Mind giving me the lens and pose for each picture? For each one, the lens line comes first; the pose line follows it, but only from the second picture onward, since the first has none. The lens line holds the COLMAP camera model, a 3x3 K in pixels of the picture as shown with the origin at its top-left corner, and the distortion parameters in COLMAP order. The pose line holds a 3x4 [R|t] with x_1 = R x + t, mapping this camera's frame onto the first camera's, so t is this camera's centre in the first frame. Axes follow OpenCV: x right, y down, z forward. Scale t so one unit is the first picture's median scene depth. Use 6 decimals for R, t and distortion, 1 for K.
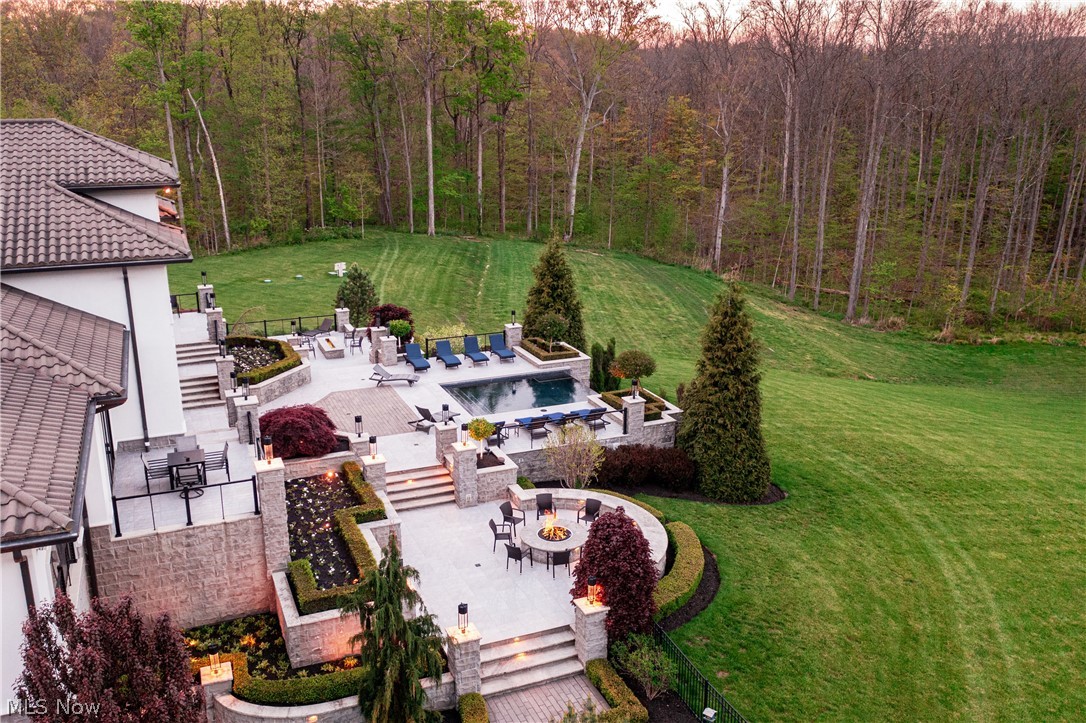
lens RADIAL K [[916.2, 0, 543.0], [0, 916.2, 361.5], [0, 0, 1]] dist [-0.001970, 0.003678]
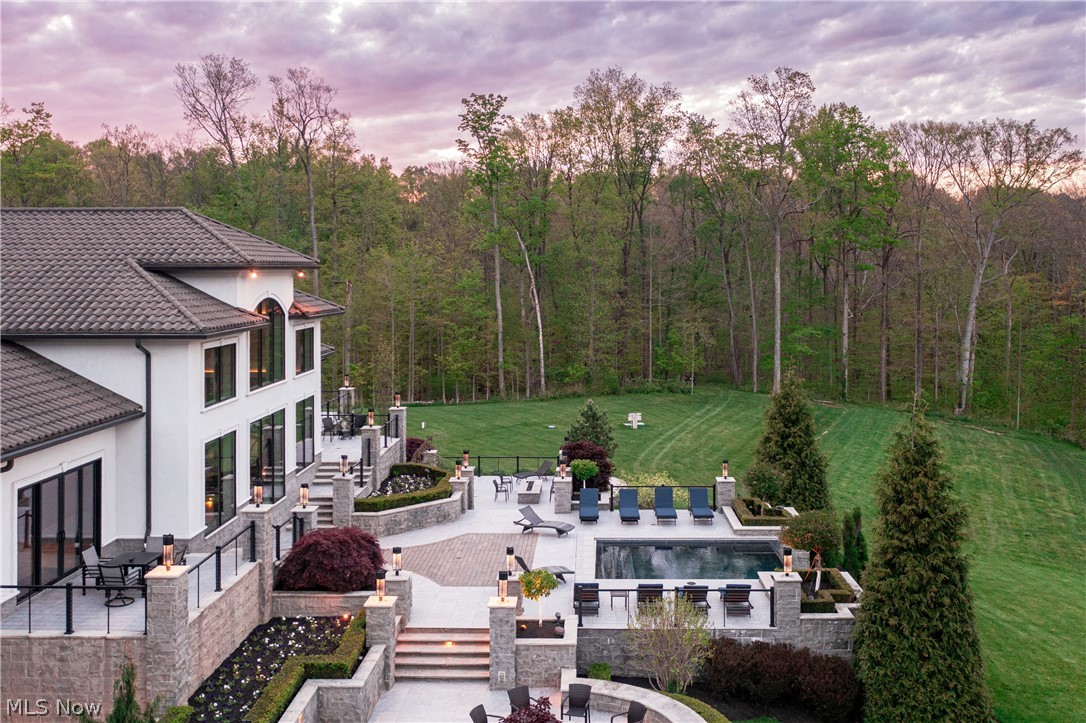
lens RADIAL K [[1013.5, 0, 544.5], [0, 1013.5, 261.6], [0, 0, 1]] dist [-0.002356, 0.002318]
pose [[0.918308, -0.000550, -0.395867, 0.237103], [-0.108643, 0.961252, -0.253358, 0.025873], [0.380667, 0.275669, 0.882666, 0.168863]]
